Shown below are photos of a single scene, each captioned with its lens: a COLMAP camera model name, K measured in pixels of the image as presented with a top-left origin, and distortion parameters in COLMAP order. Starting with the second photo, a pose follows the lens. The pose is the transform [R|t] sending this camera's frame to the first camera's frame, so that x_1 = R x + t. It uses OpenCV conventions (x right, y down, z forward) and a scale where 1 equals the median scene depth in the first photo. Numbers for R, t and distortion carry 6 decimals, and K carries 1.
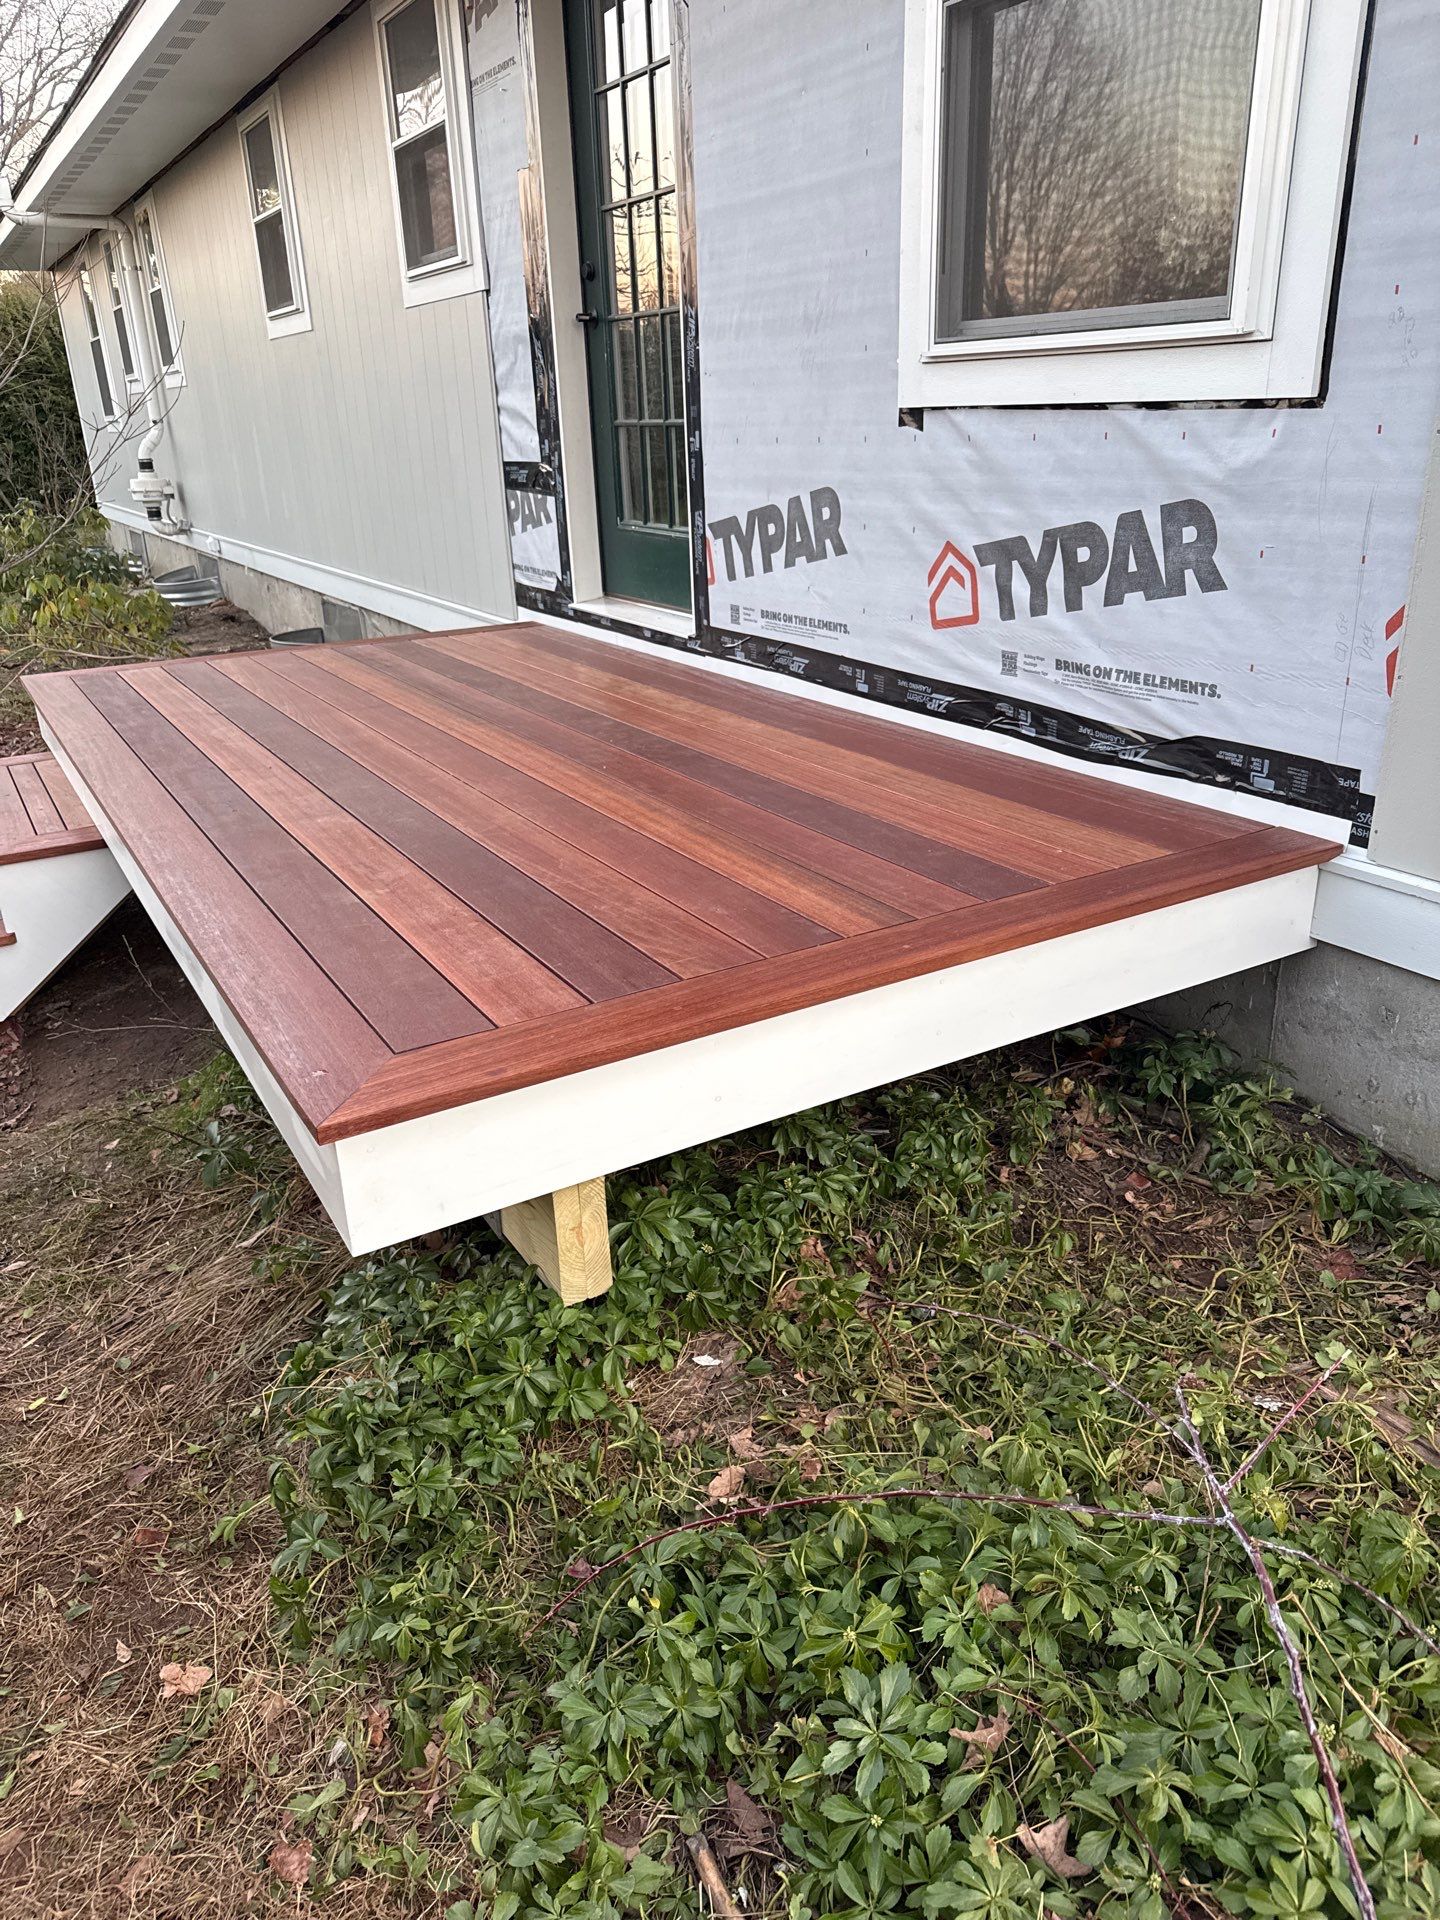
lens RADIAL K [[1344.6, 0, 716.0], [0, 1344.6, 983.0], [0, 0, 1]] dist [0.045453, -0.046893]
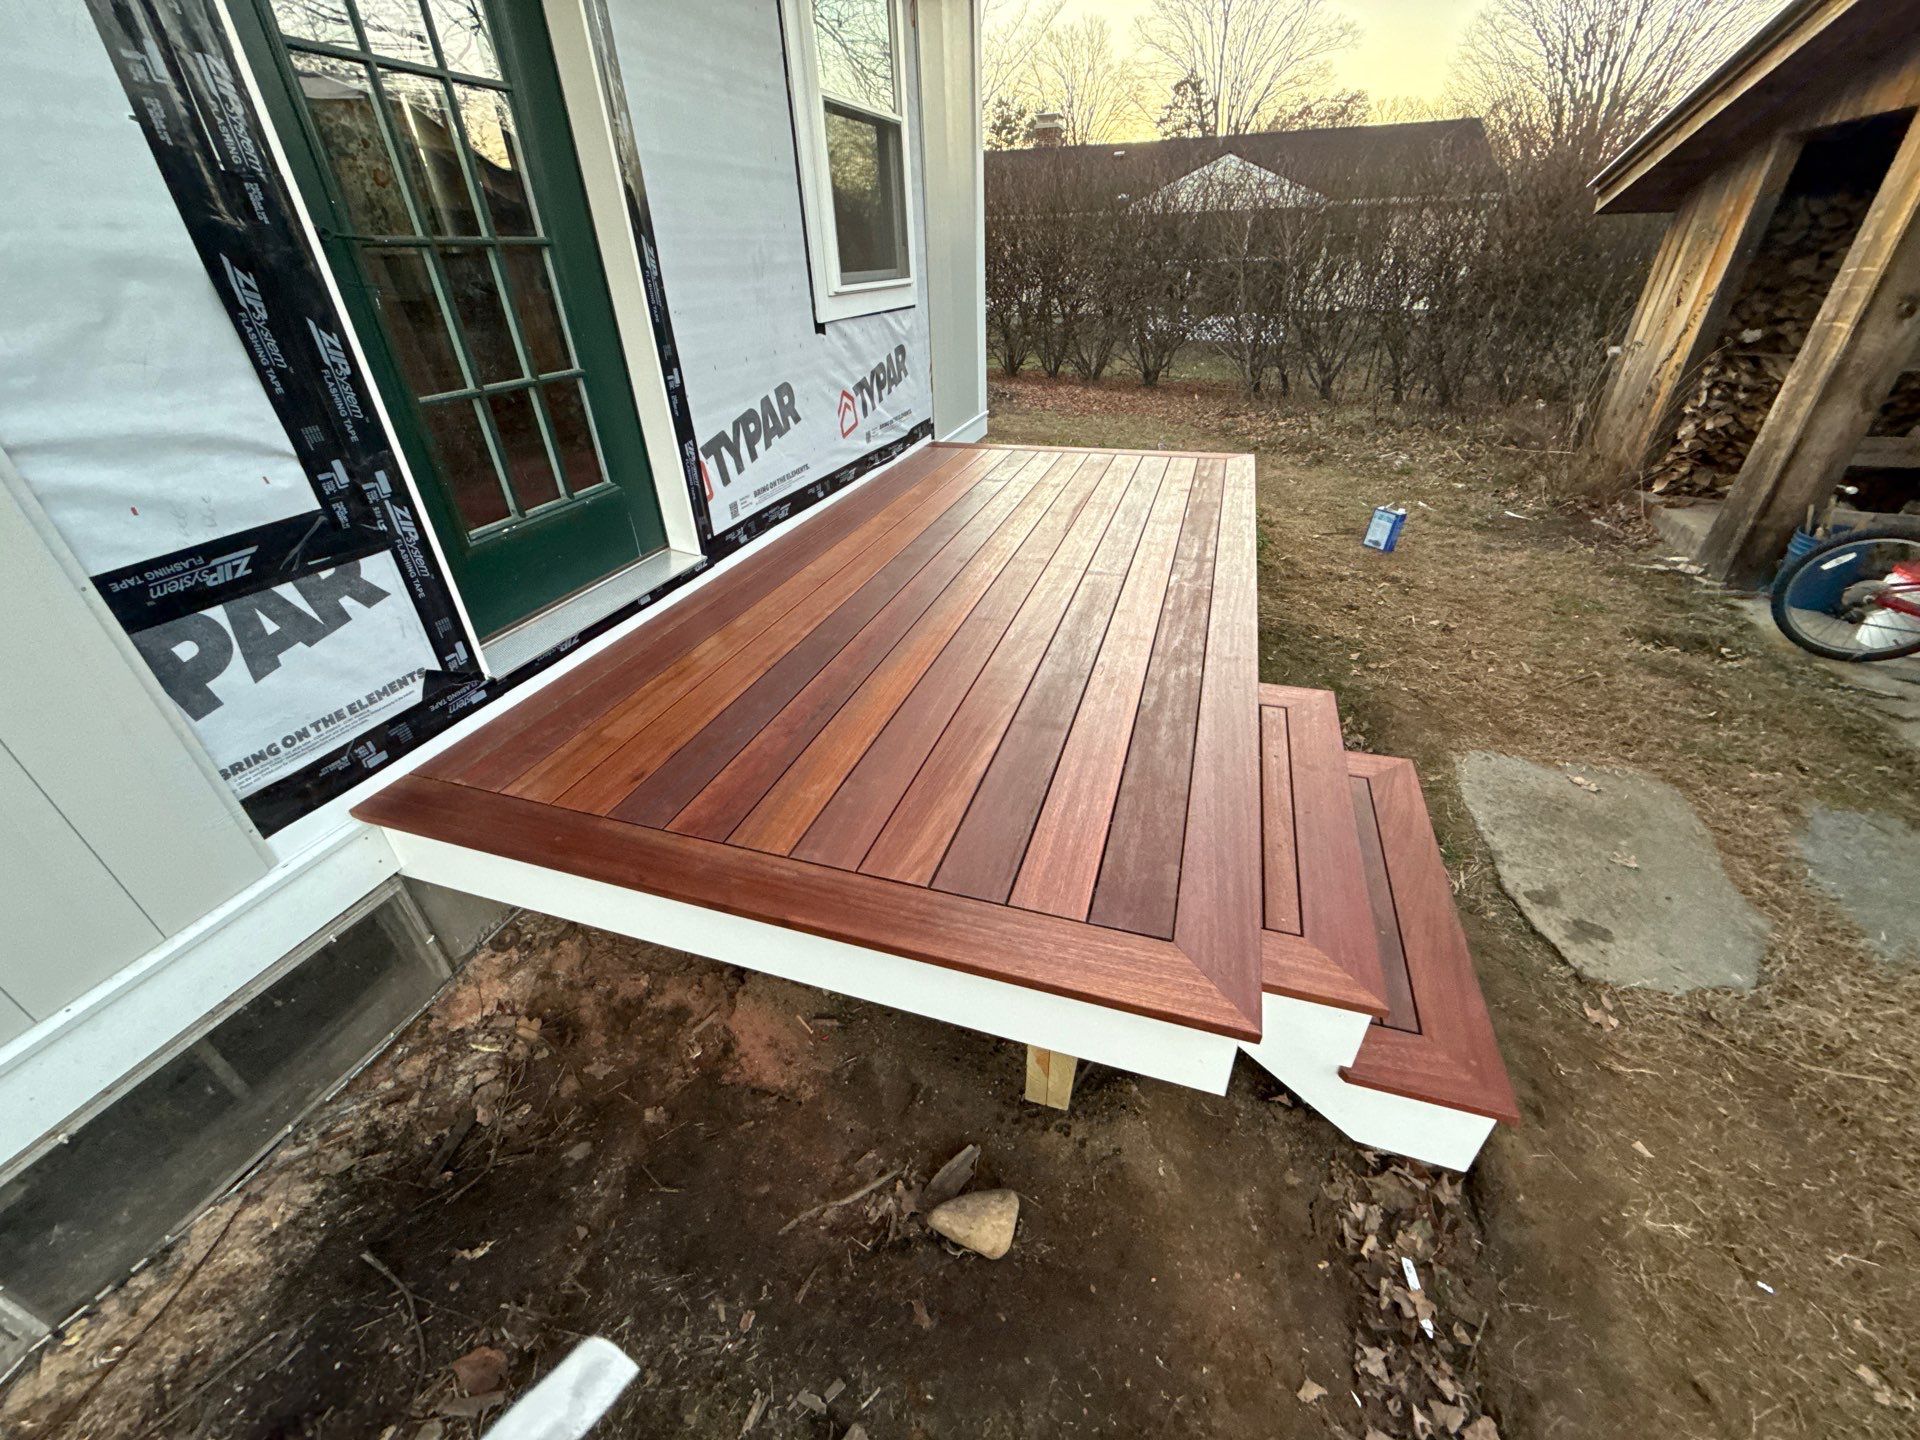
lens RADIAL K [[752.7, 0, 955.5], [0, 752.7, 717.2], [0, 0, 1]] dist [0.000674, -0.001355]
pose [[-0.659813, -0.350745, 0.664549, -0.711788], [0.342754, 0.646537, 0.681550, -0.610269], [-0.668705, 0.677472, -0.306374, 1.334028]]
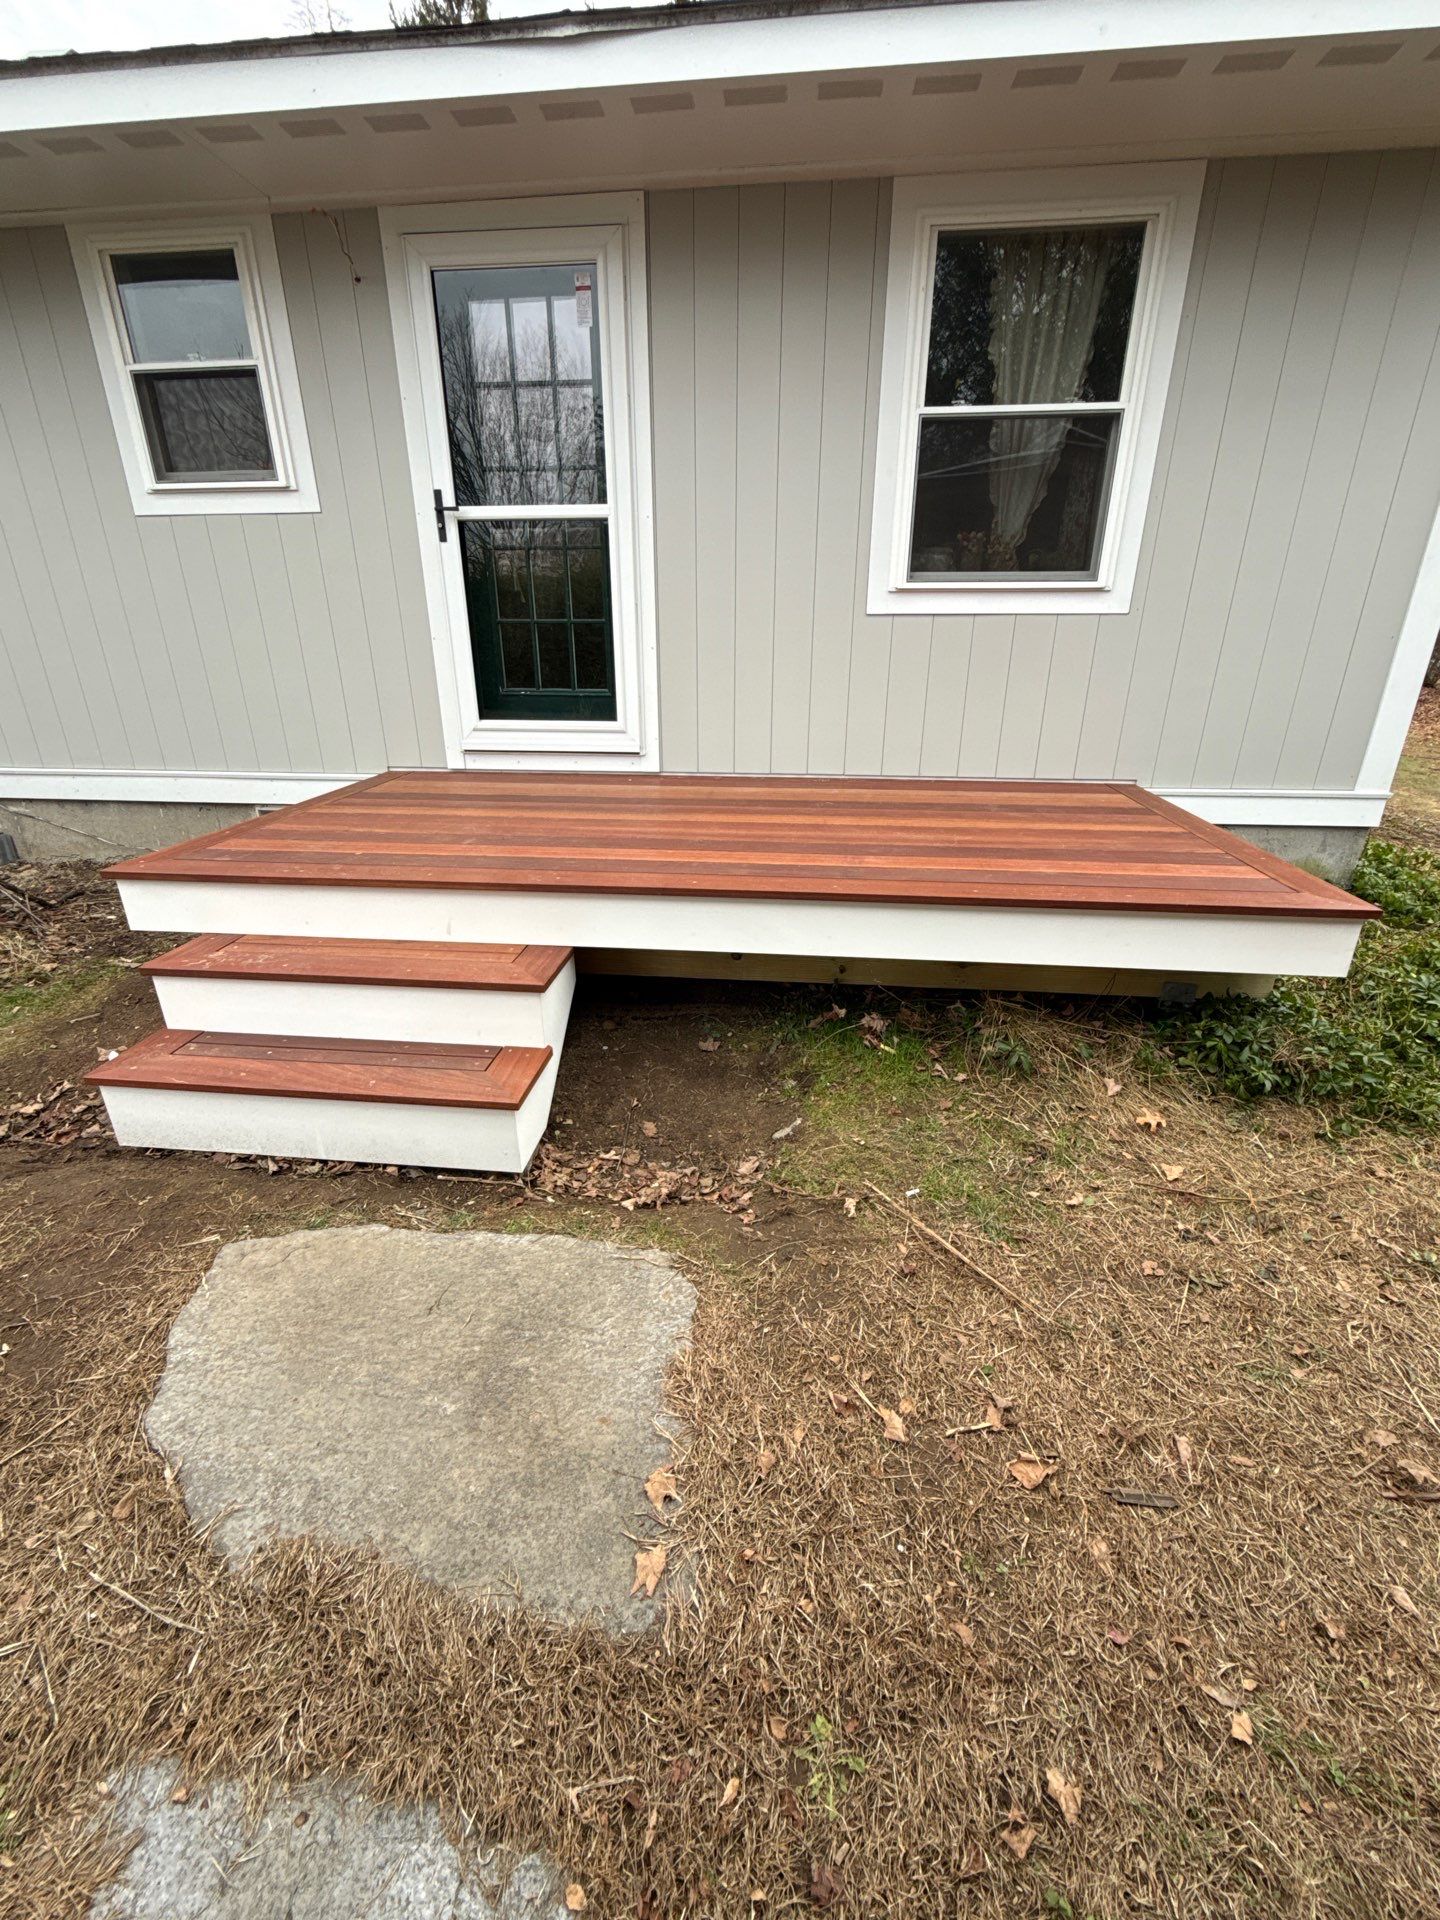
lens RADIAL K [[814.8, 0, 724.8], [0, 814.8, 961.1], [0, 0, 1]] dist [-0.005417, 0.002592]
pose [[0.592750, -0.279958, 0.755163, -0.865937], [0.299729, 0.946970, 0.115800, -0.131077], [-0.747536, 0.157704, 0.645228, 0.419526]]
